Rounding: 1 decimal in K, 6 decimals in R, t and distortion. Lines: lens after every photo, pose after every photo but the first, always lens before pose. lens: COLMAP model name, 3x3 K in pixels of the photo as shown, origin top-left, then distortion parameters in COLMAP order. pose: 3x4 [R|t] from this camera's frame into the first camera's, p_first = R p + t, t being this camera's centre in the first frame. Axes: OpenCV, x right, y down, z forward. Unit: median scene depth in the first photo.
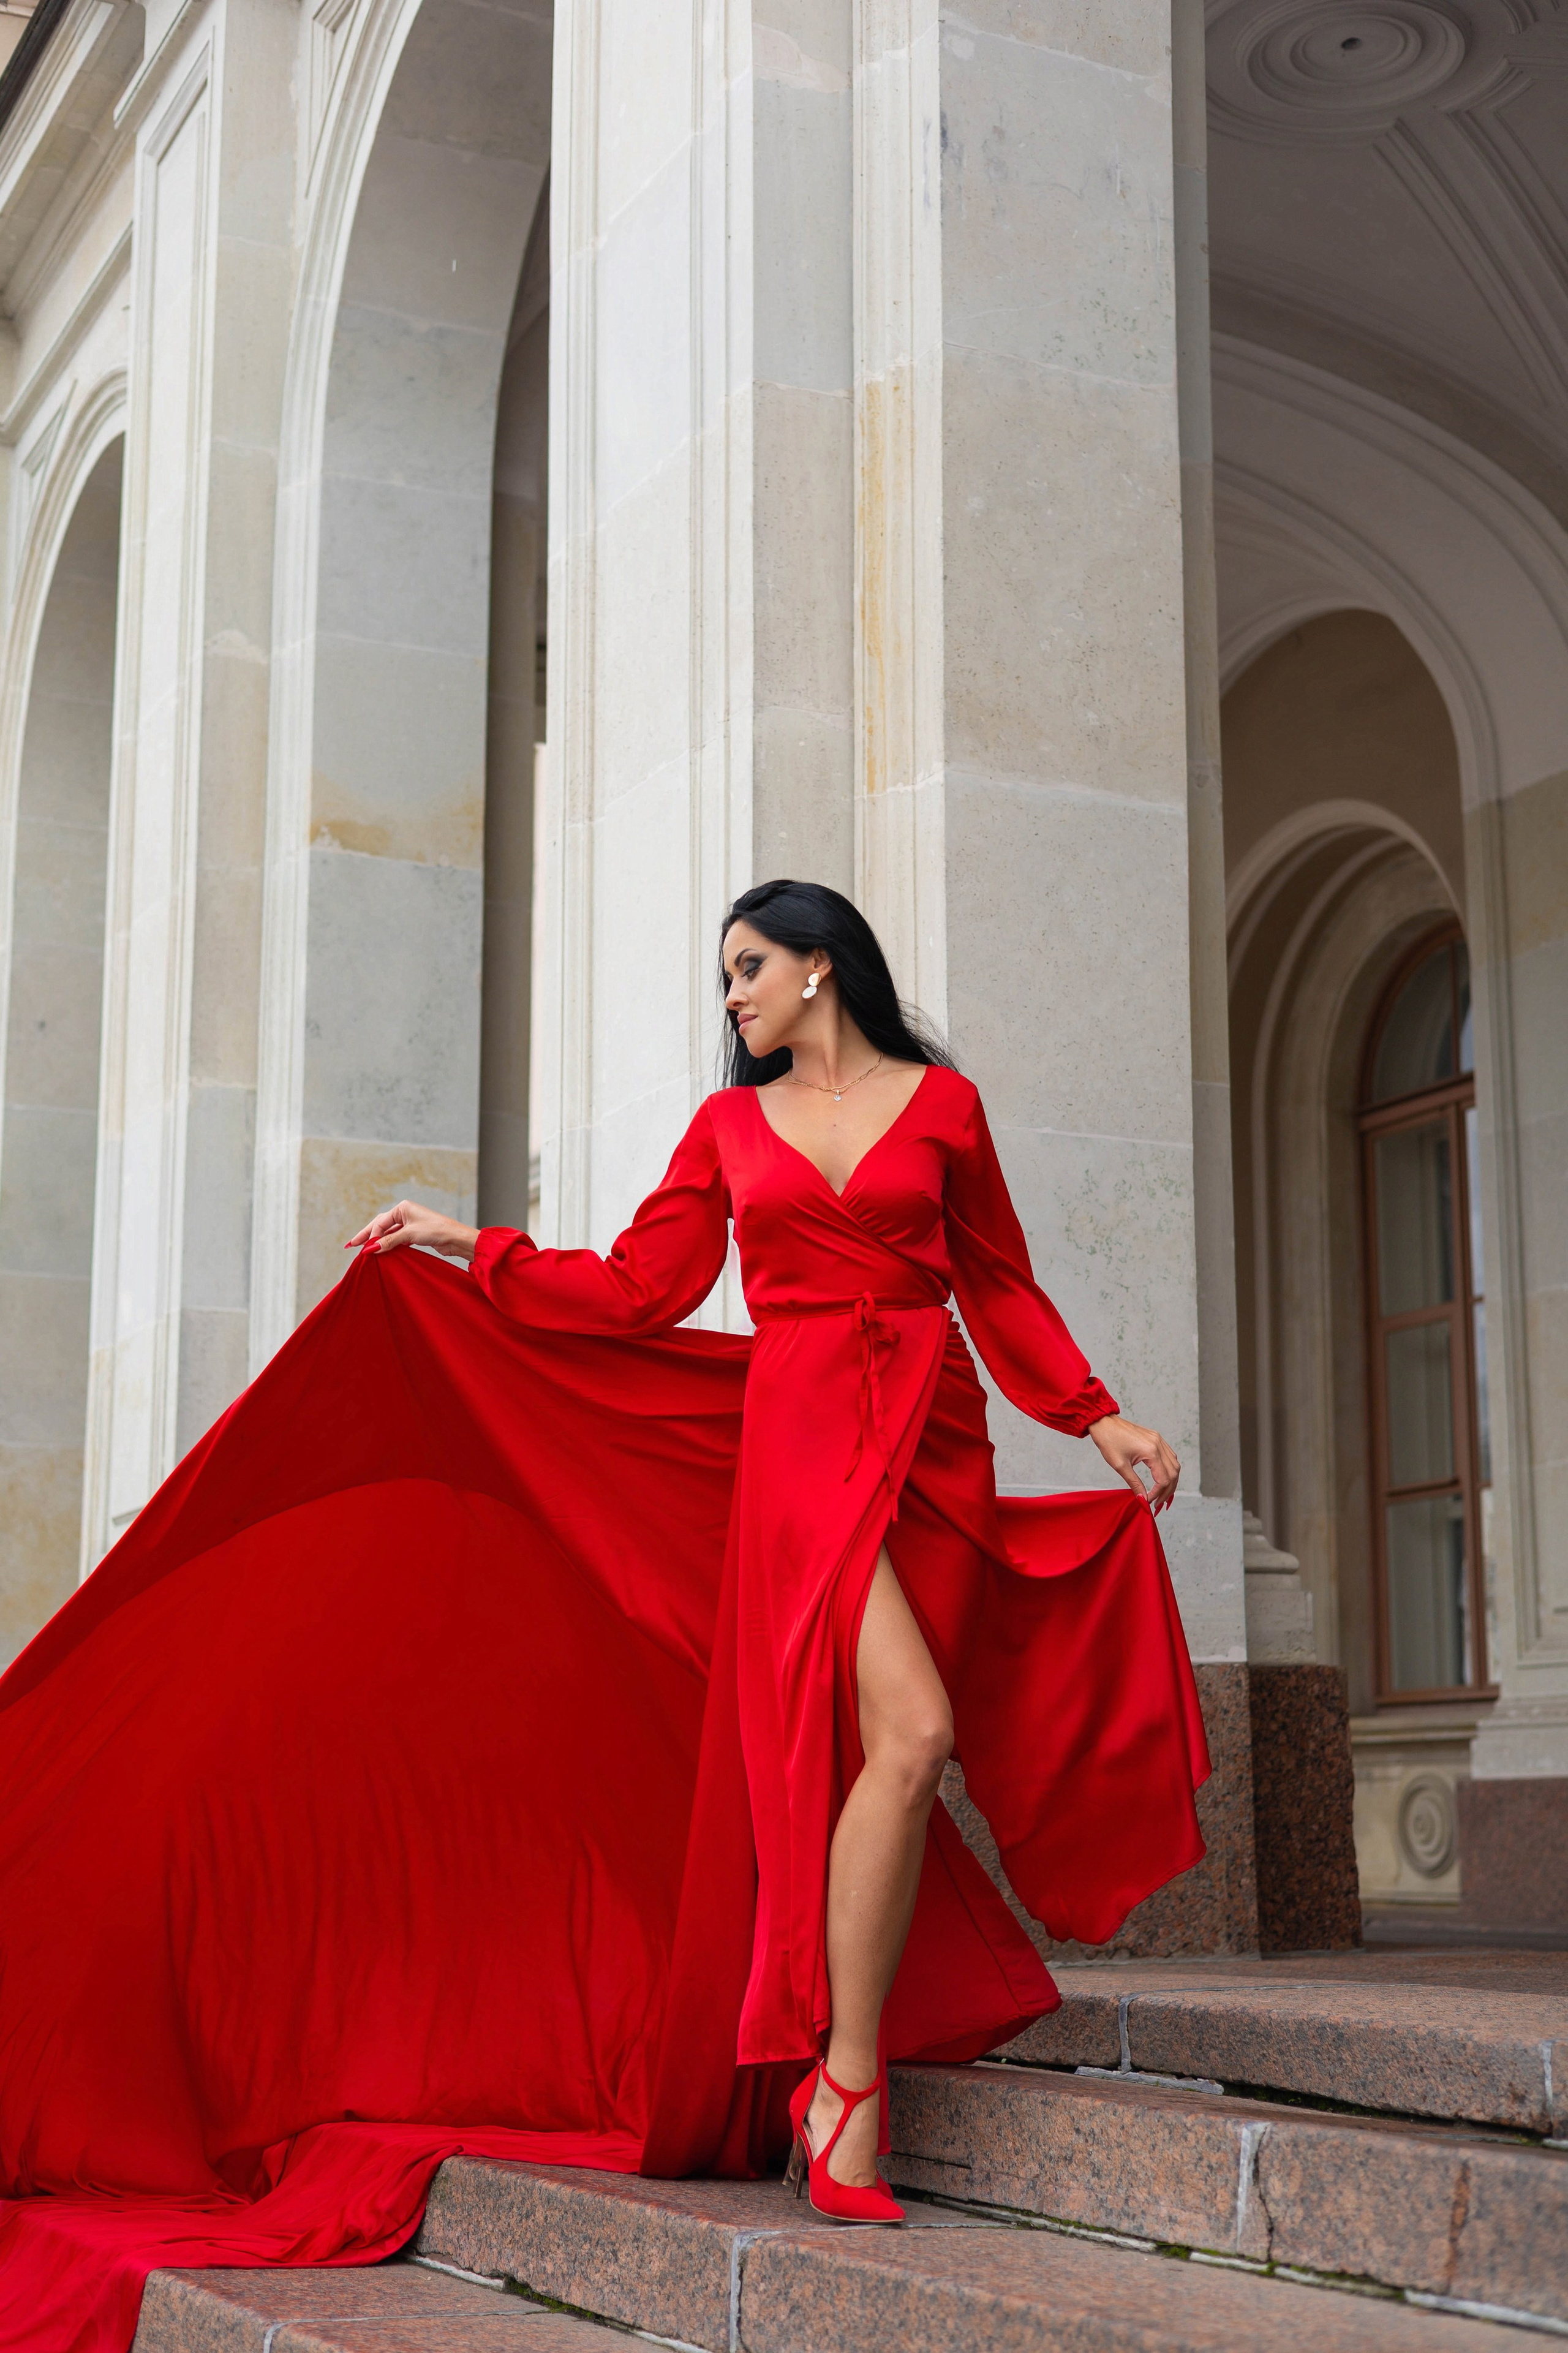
lens RADIAL K [[3464.4, 0, 784.0], [0, 3464.4, 1176.5], [0, 0, 1]] dist [0.037746, 0.082898]
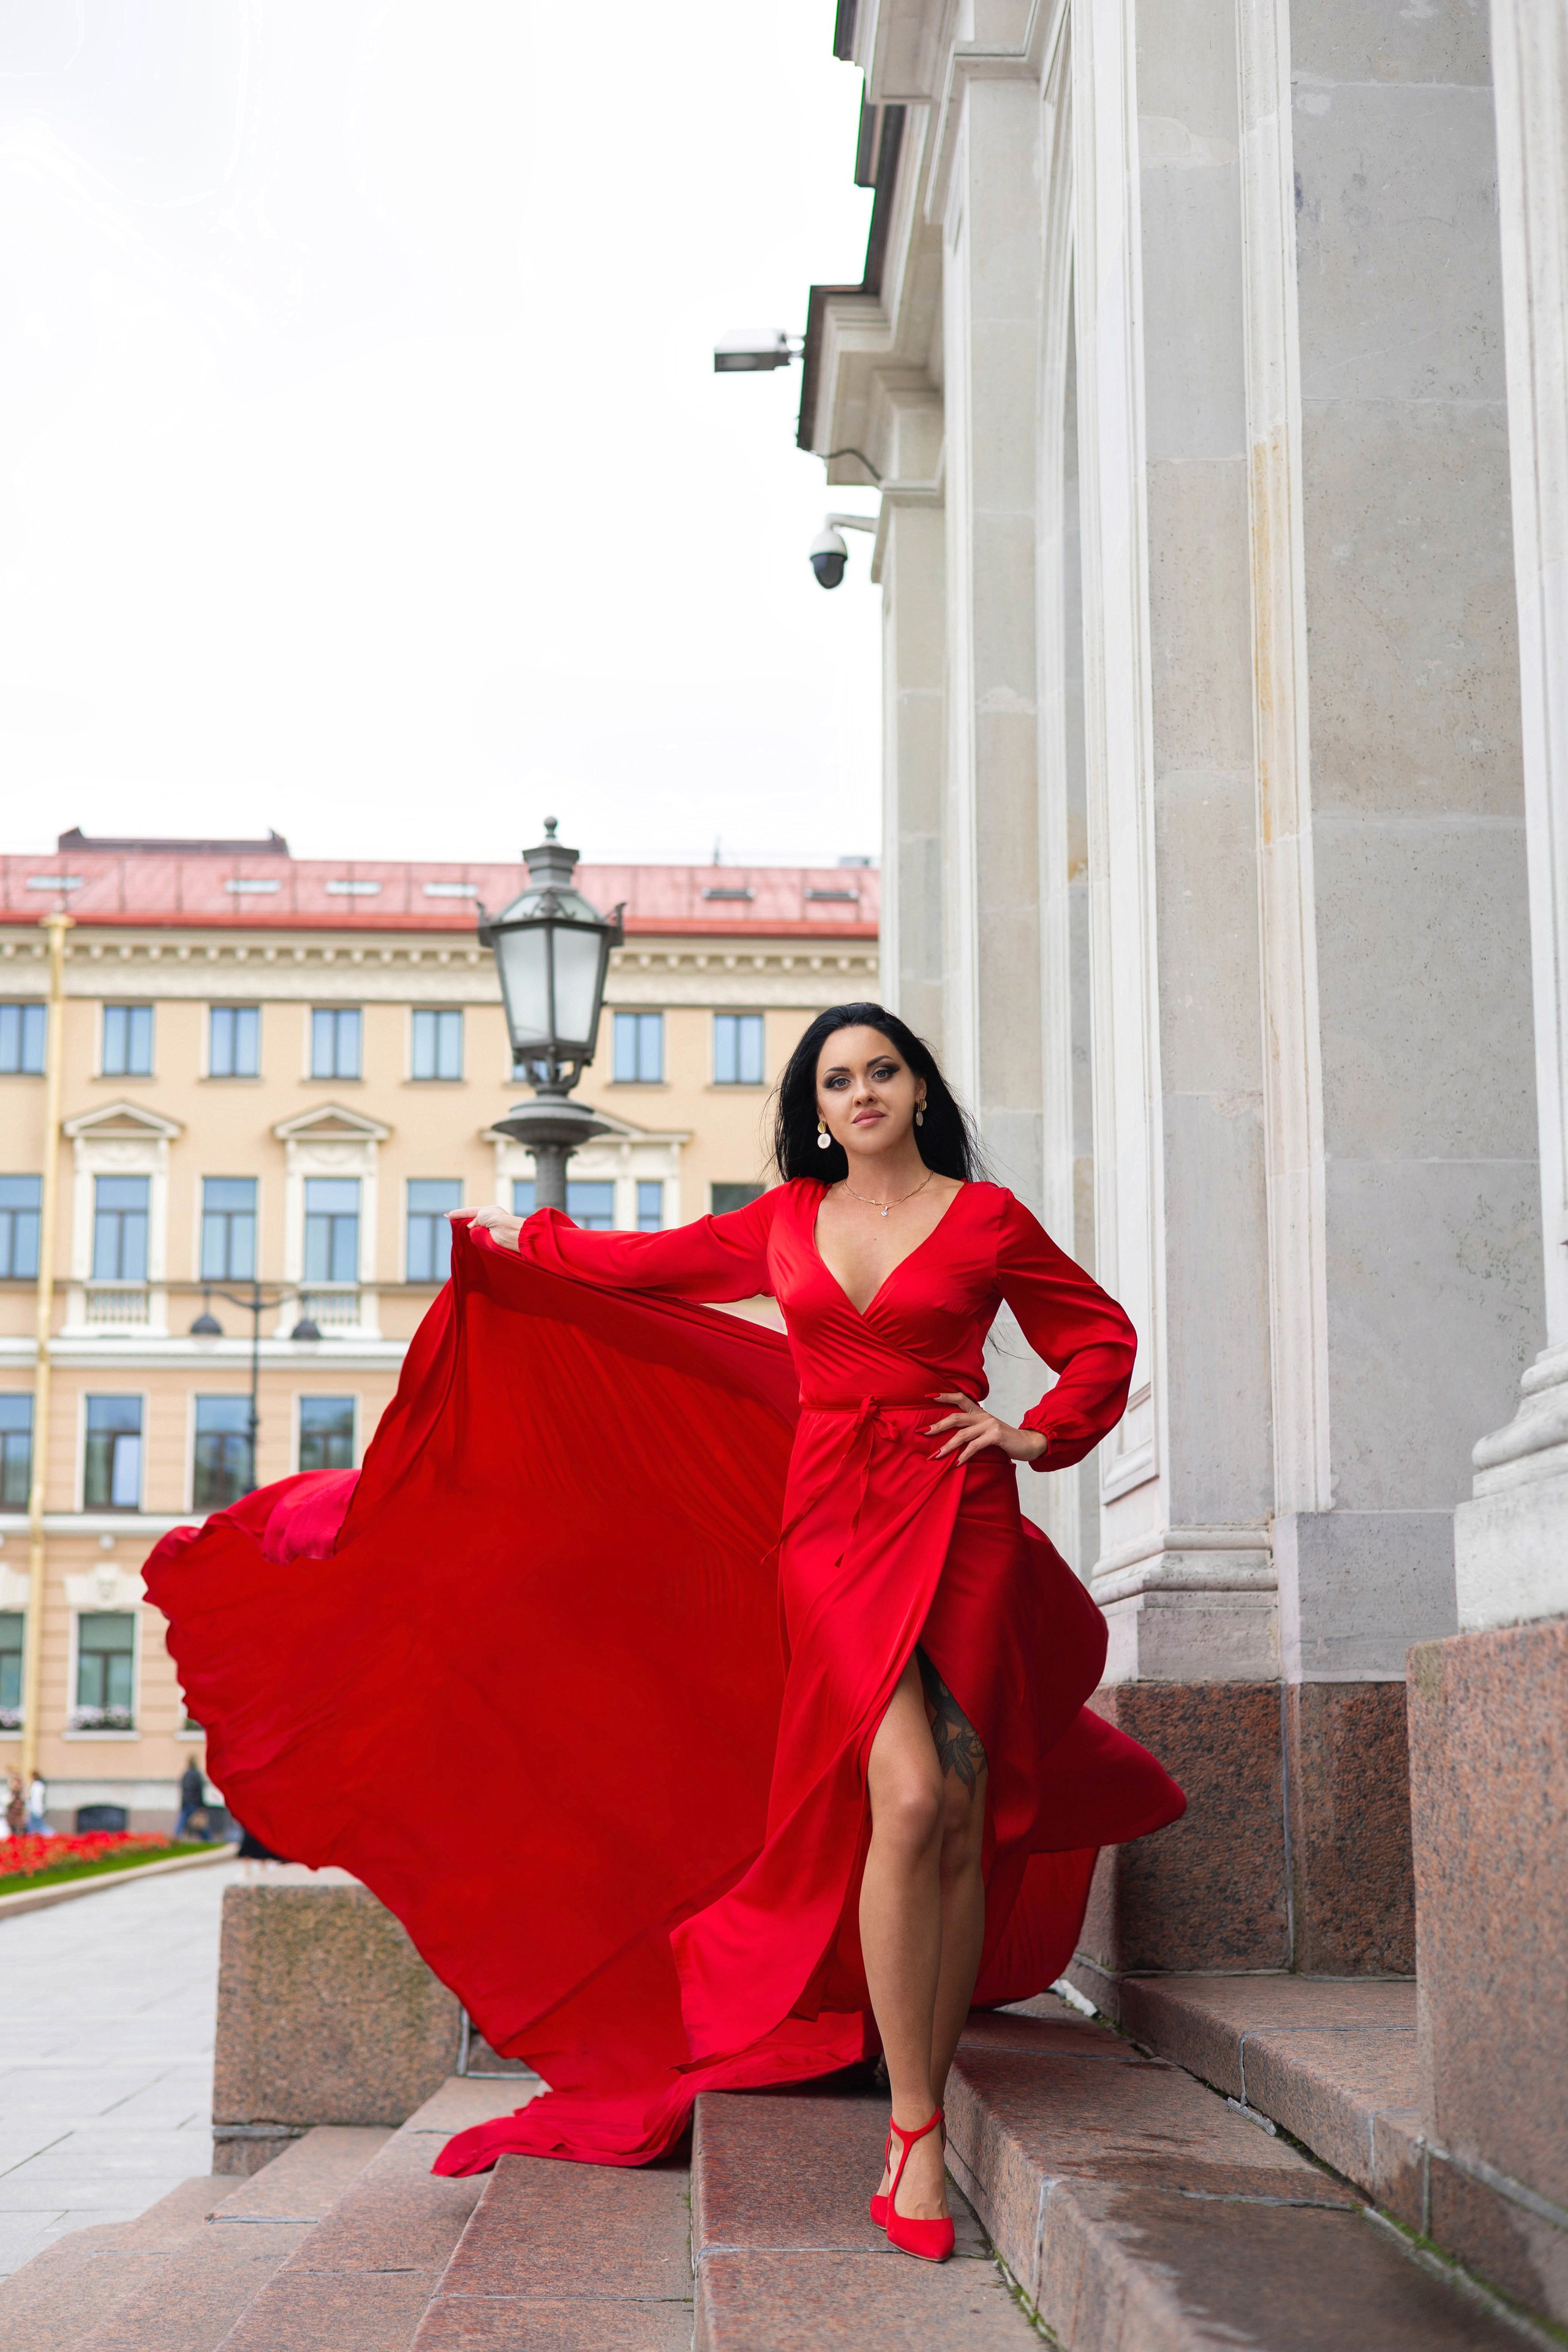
lens RADIAL K [[3365.7, 0, 781.1], [0, 3365.7, 1180.9], [0, 0, 1]] dist [0.019076, 0.088356]
pose [[0.917350, -0.074373, -0.391072, 0.276197], [0.084470, 0.996388, 0.008652, -0.030819], [0.389016, -0.040971, 0.920319, 0.010431]]
